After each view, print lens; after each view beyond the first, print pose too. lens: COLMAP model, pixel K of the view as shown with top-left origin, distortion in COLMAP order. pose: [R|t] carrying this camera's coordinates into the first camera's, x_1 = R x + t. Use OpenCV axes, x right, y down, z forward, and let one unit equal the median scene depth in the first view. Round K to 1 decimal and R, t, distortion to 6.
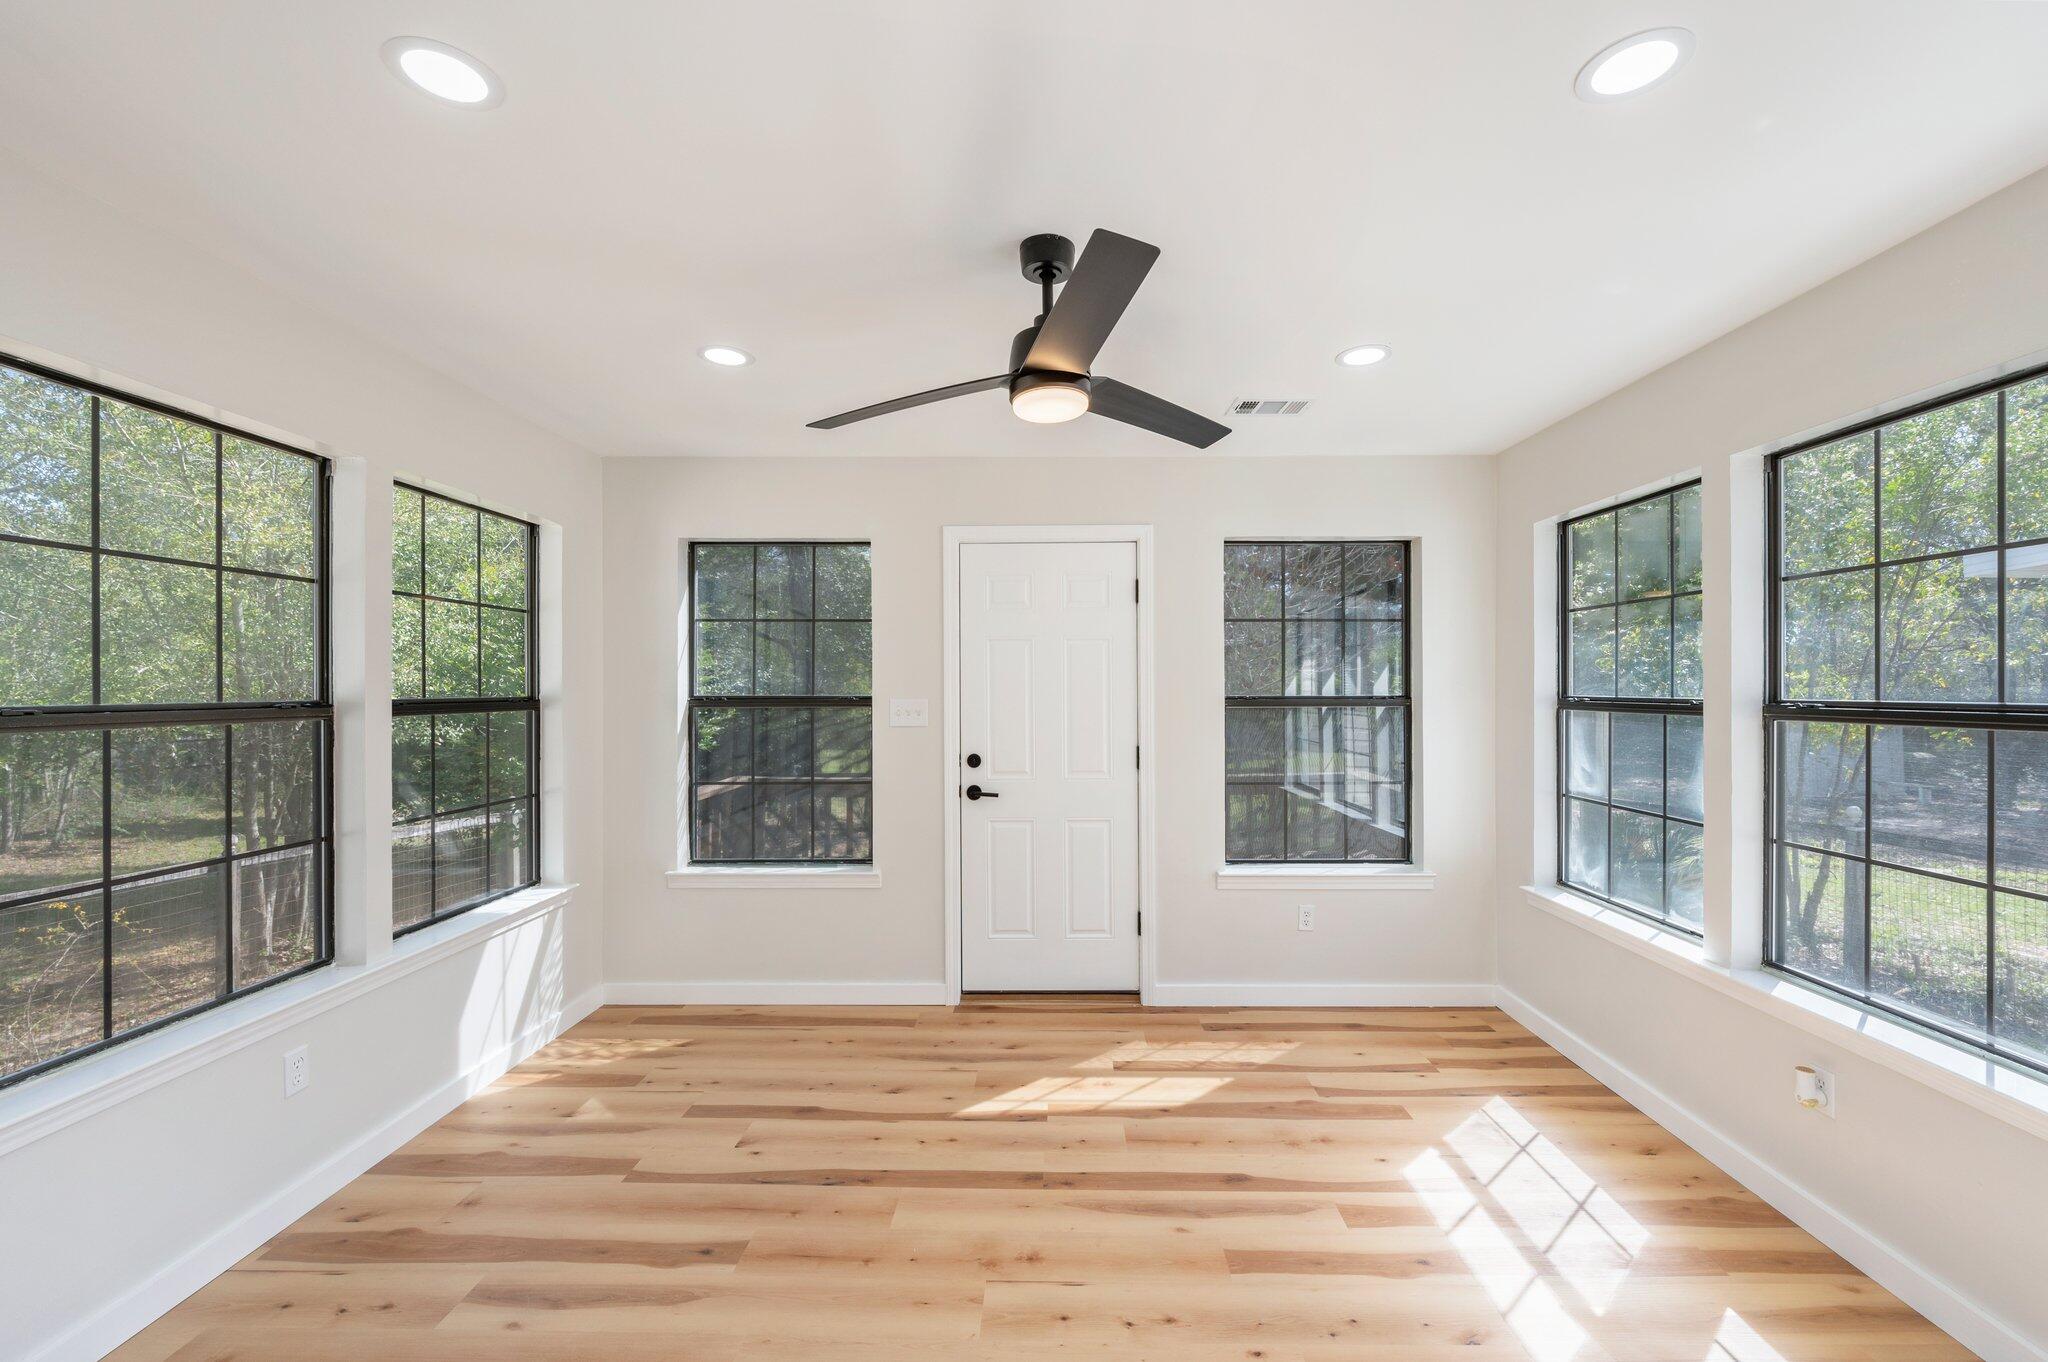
lens RADIAL K [[835.8, 0, 1049.6], [0, 835.8, 680.8], [0, 0, 1]] dist [-0.004352, -0.000390]
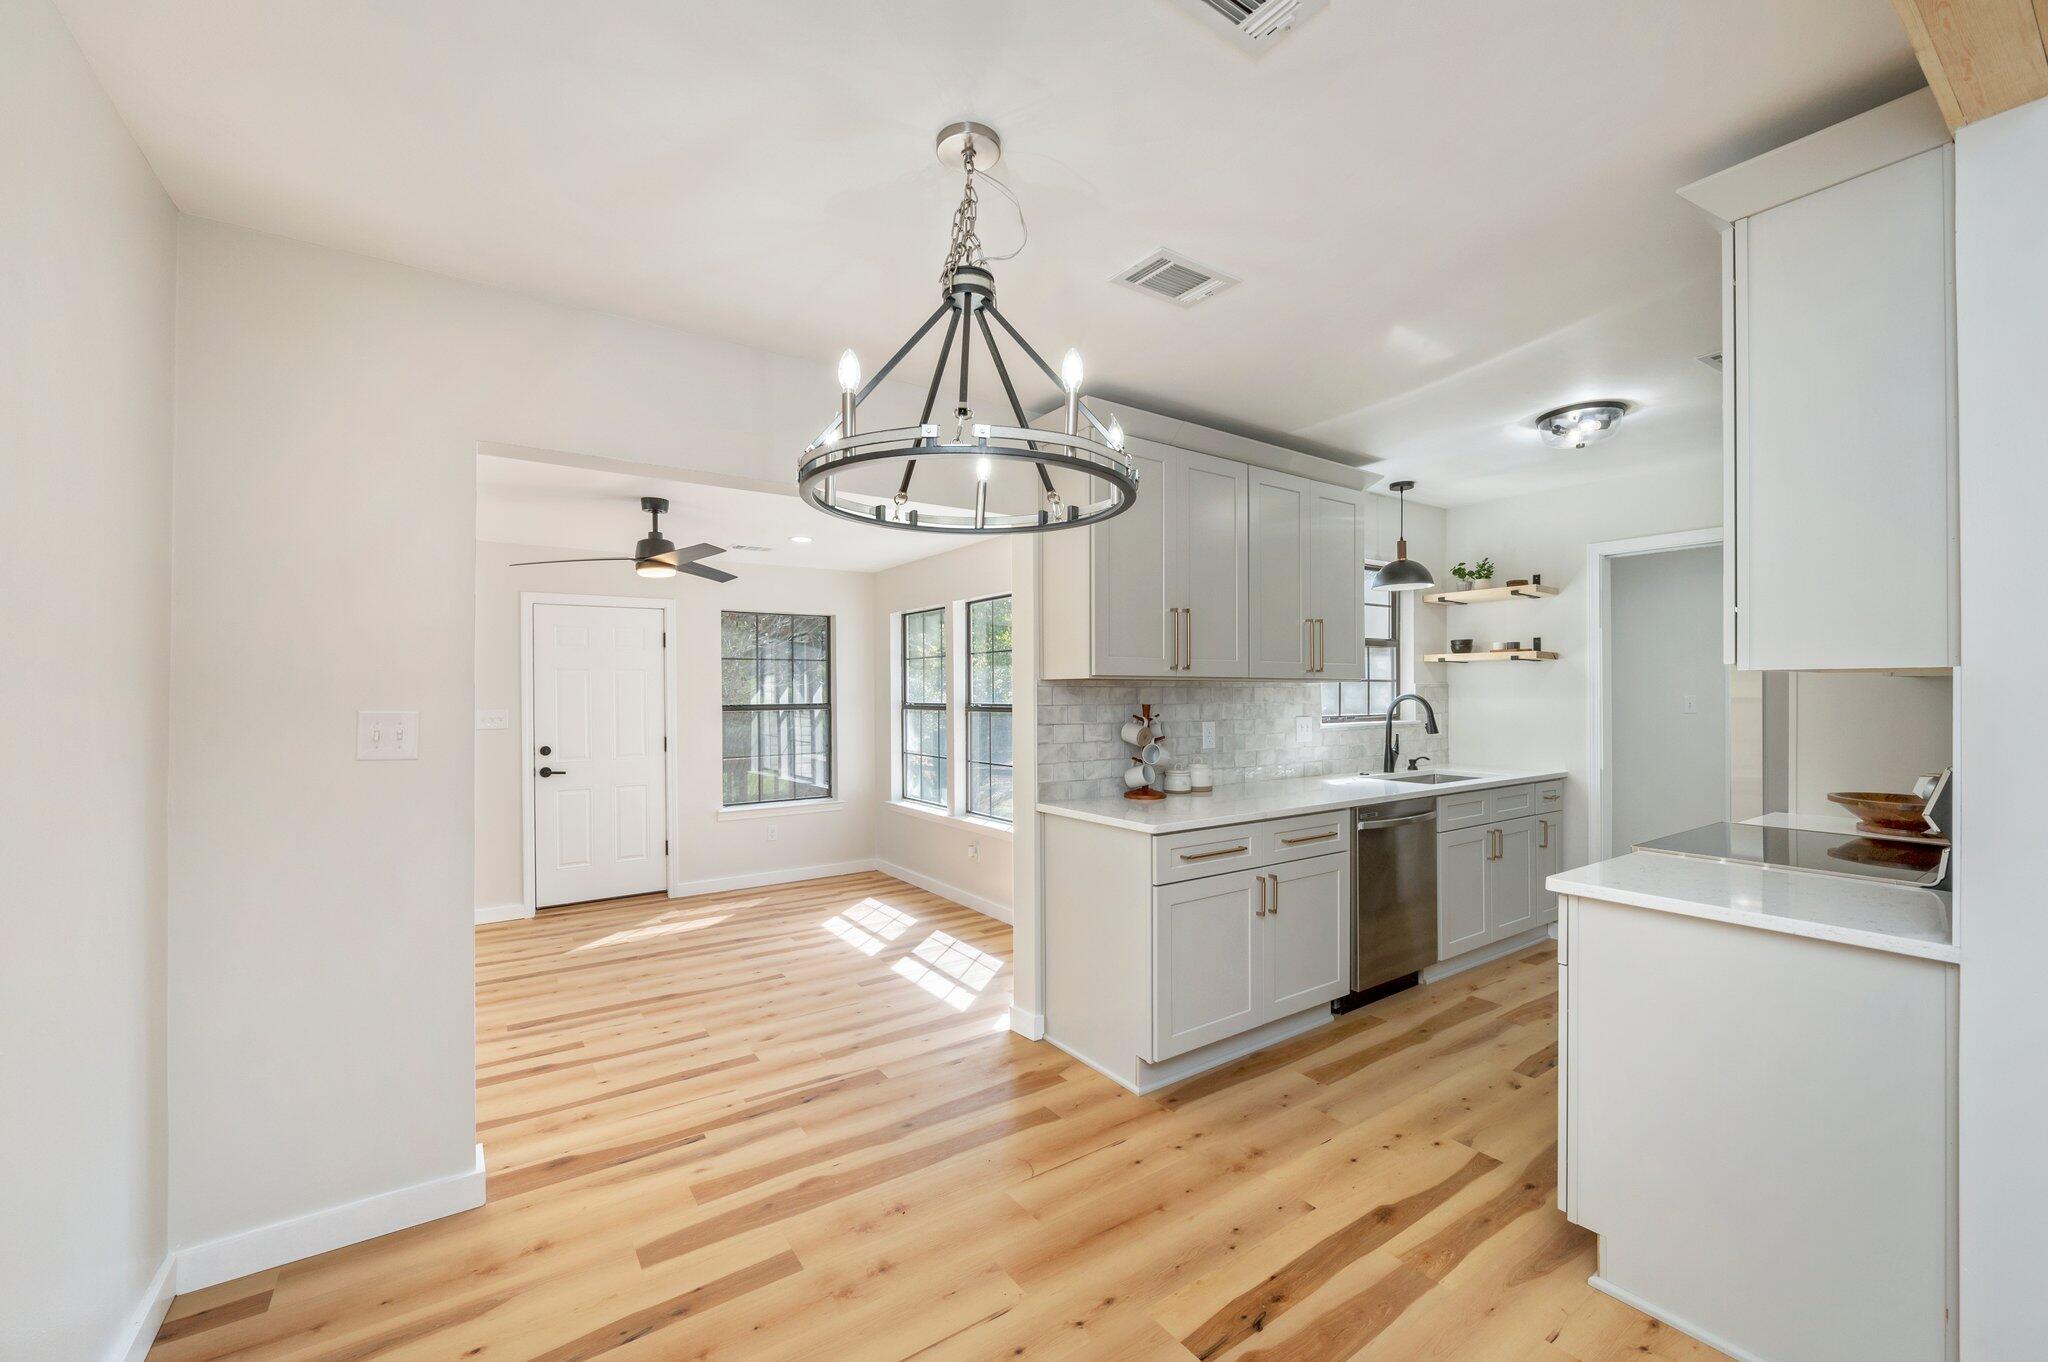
lens RADIAL K [[835.8, 0, 1043.9], [0, 835.8, 688.8], [0, 0, 1]] dist [-0.004352, -0.000390]
pose [[0.809440, 0.000111, 0.587202, -0.287604], [-0.000003, 1.000000, -0.000185, -0.014071], [-0.587202, 0.000148, 0.809440, -0.829103]]
